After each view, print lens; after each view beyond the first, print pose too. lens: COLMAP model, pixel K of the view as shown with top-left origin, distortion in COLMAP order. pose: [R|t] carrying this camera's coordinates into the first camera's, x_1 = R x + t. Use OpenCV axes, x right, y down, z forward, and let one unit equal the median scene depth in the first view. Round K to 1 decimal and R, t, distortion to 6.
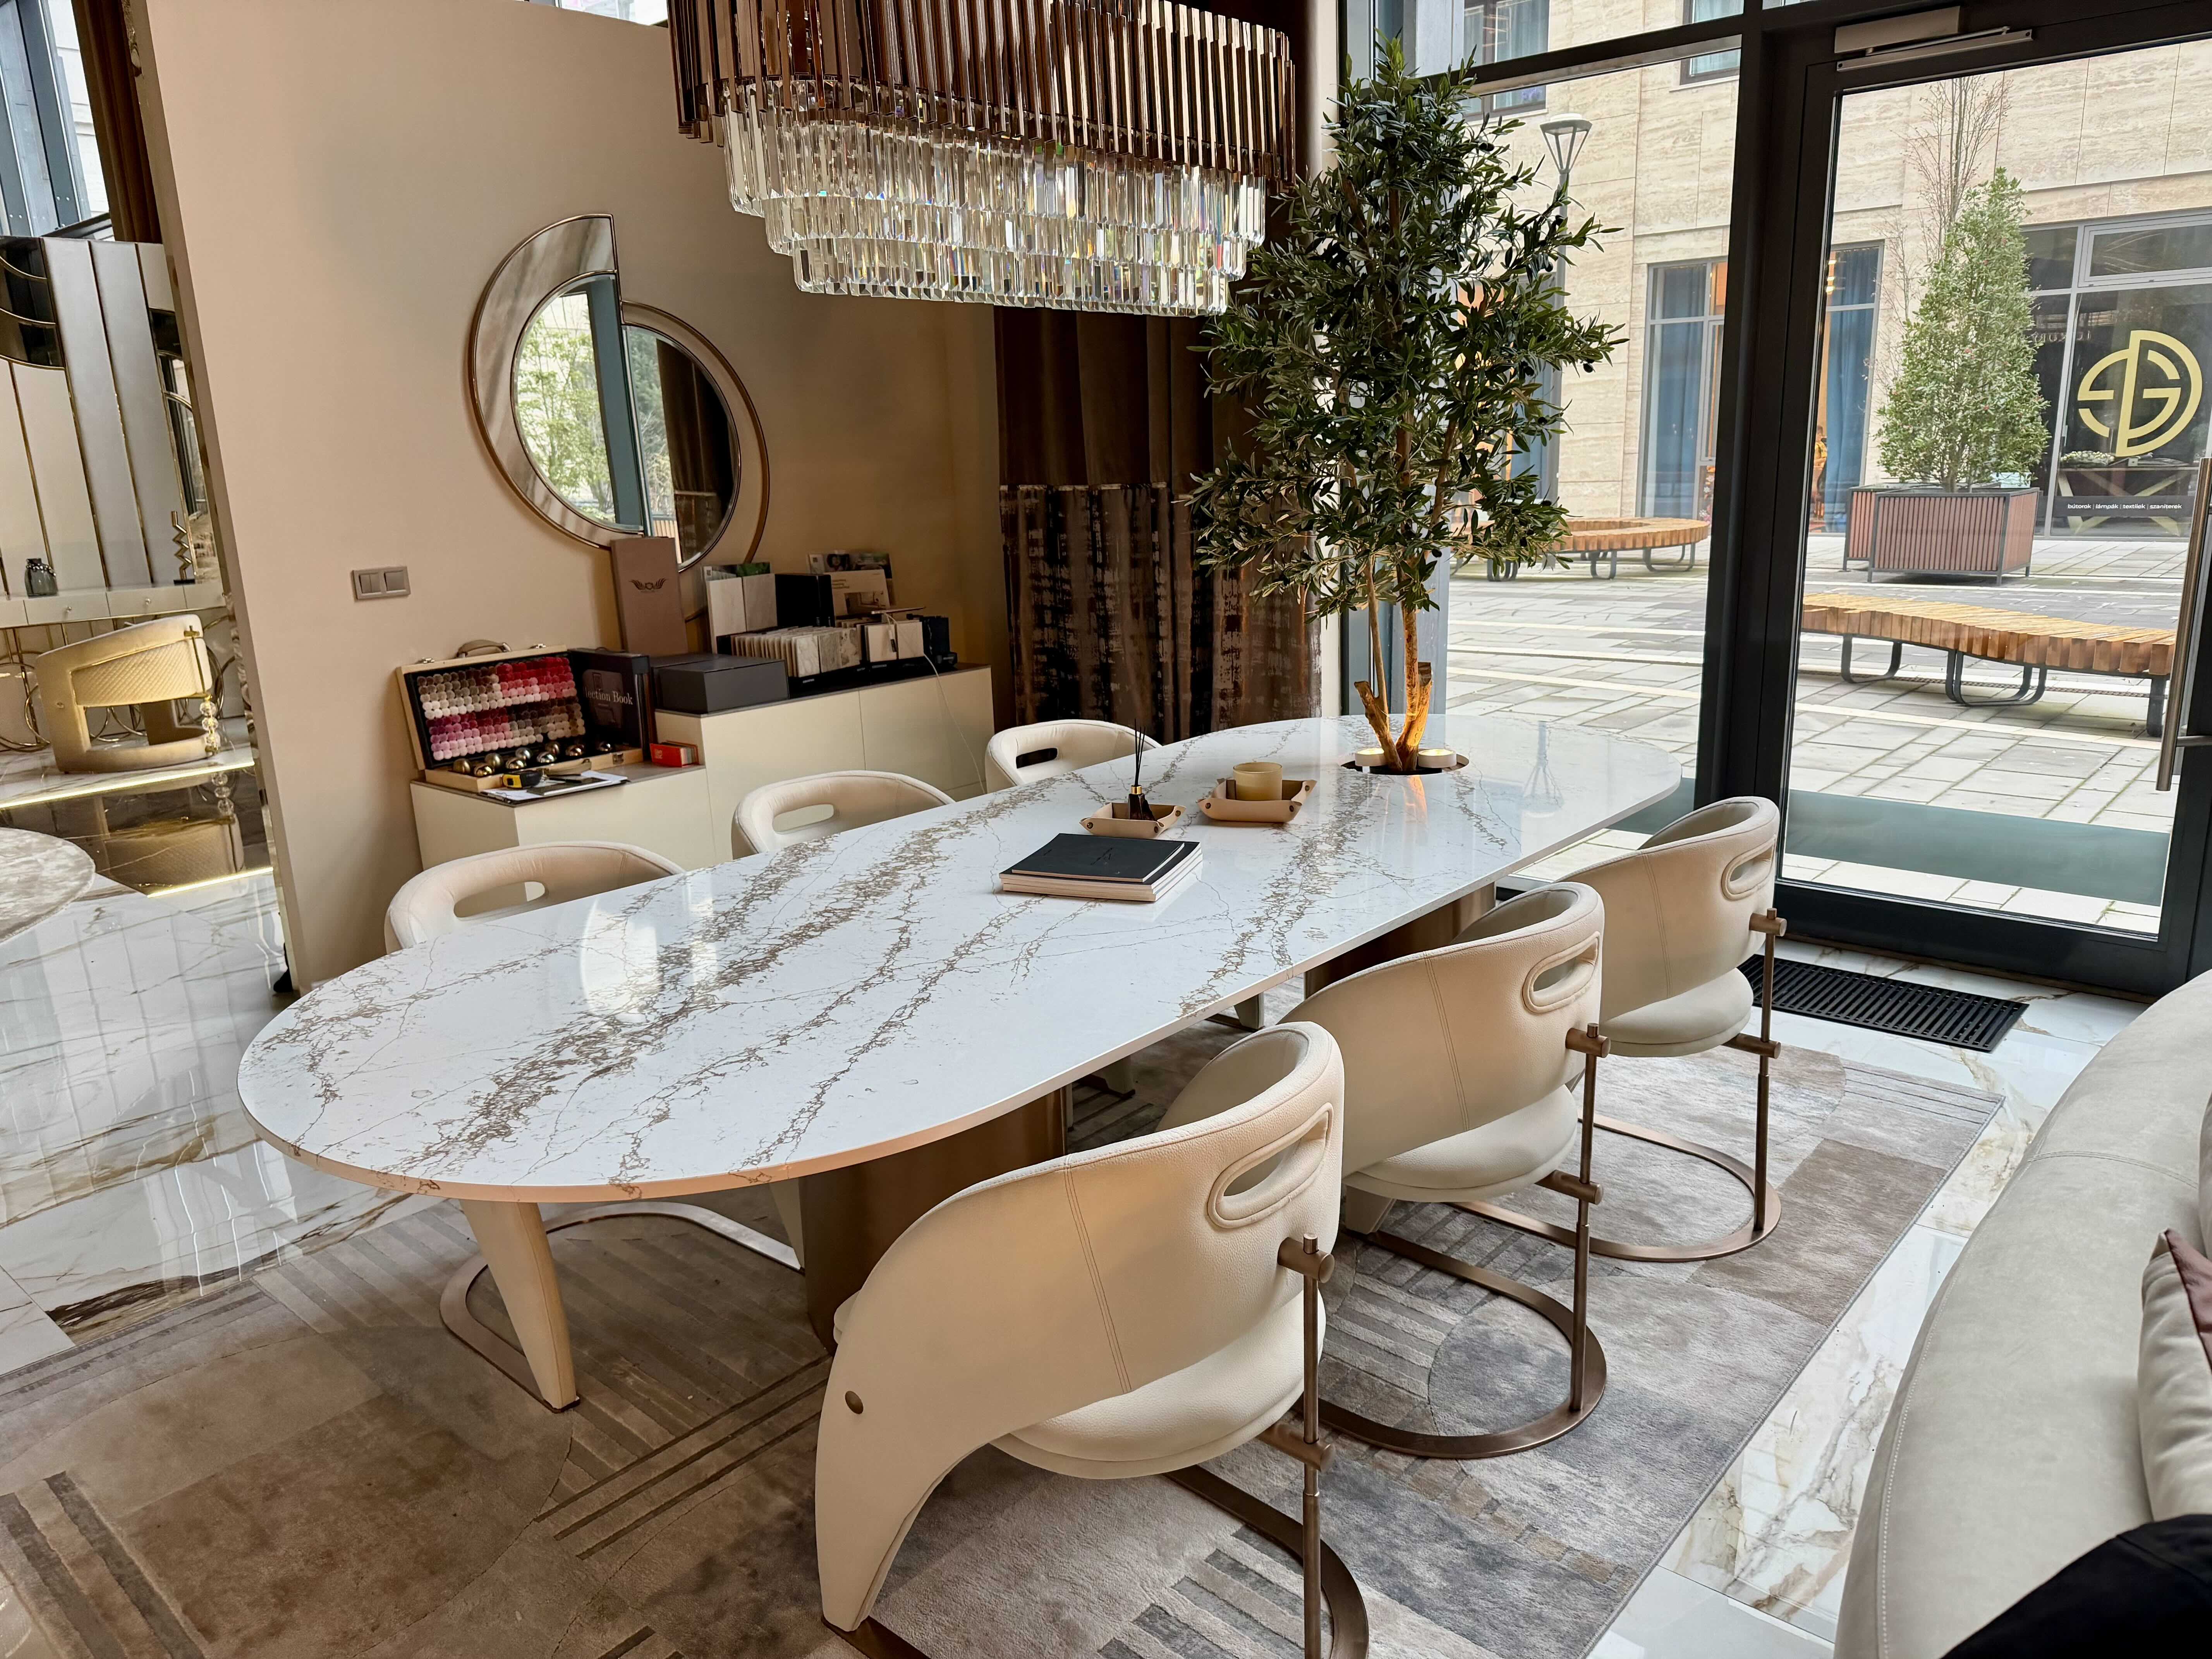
lens RADIAL K [[1538.2, 0, 1116.3], [0, 1538.2, 829.5], [0, 0, 1]] dist [0.000461, -0.001117]
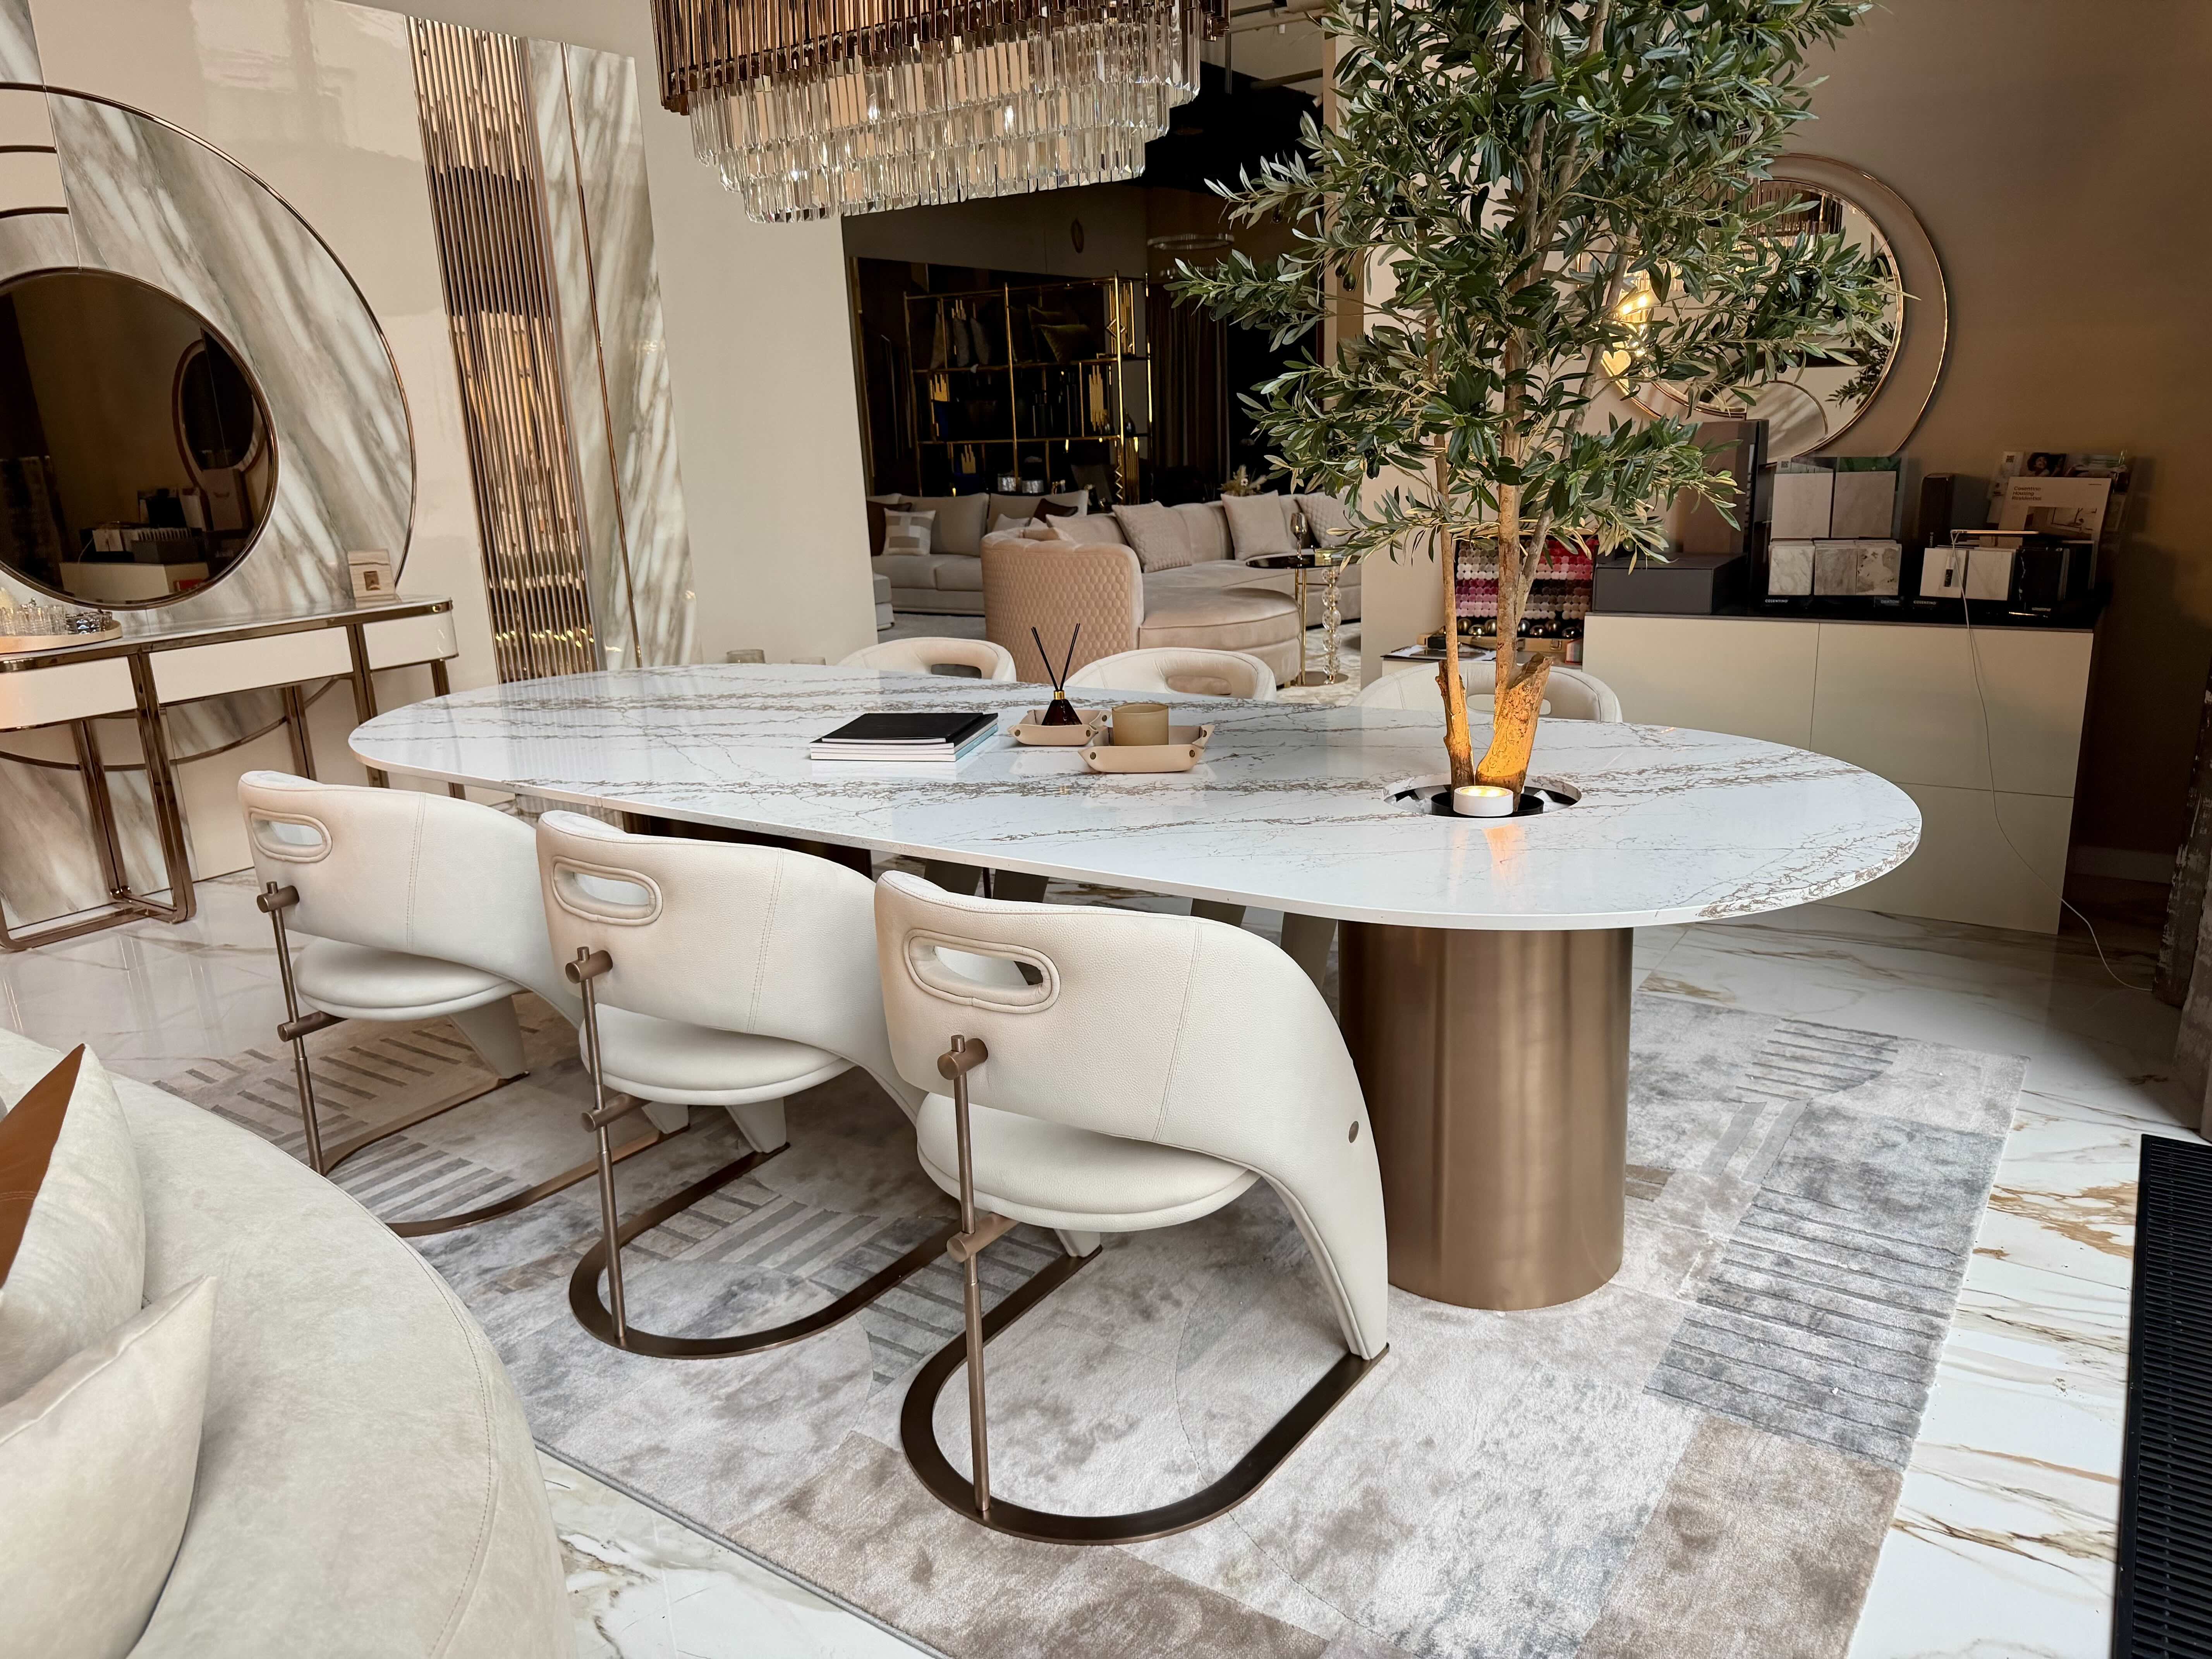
lens RADIAL K [[1538.2, 0, 1116.3], [0, 1538.2, 829.5], [0, 0, 1]] dist [0.000461, -0.001117]
pose [[0.131204, 0.280571, -0.950824, 0.610050], [-0.200157, 0.946860, 0.251781, -0.125088], [0.970939, 0.157280, 0.180390, 0.554251]]
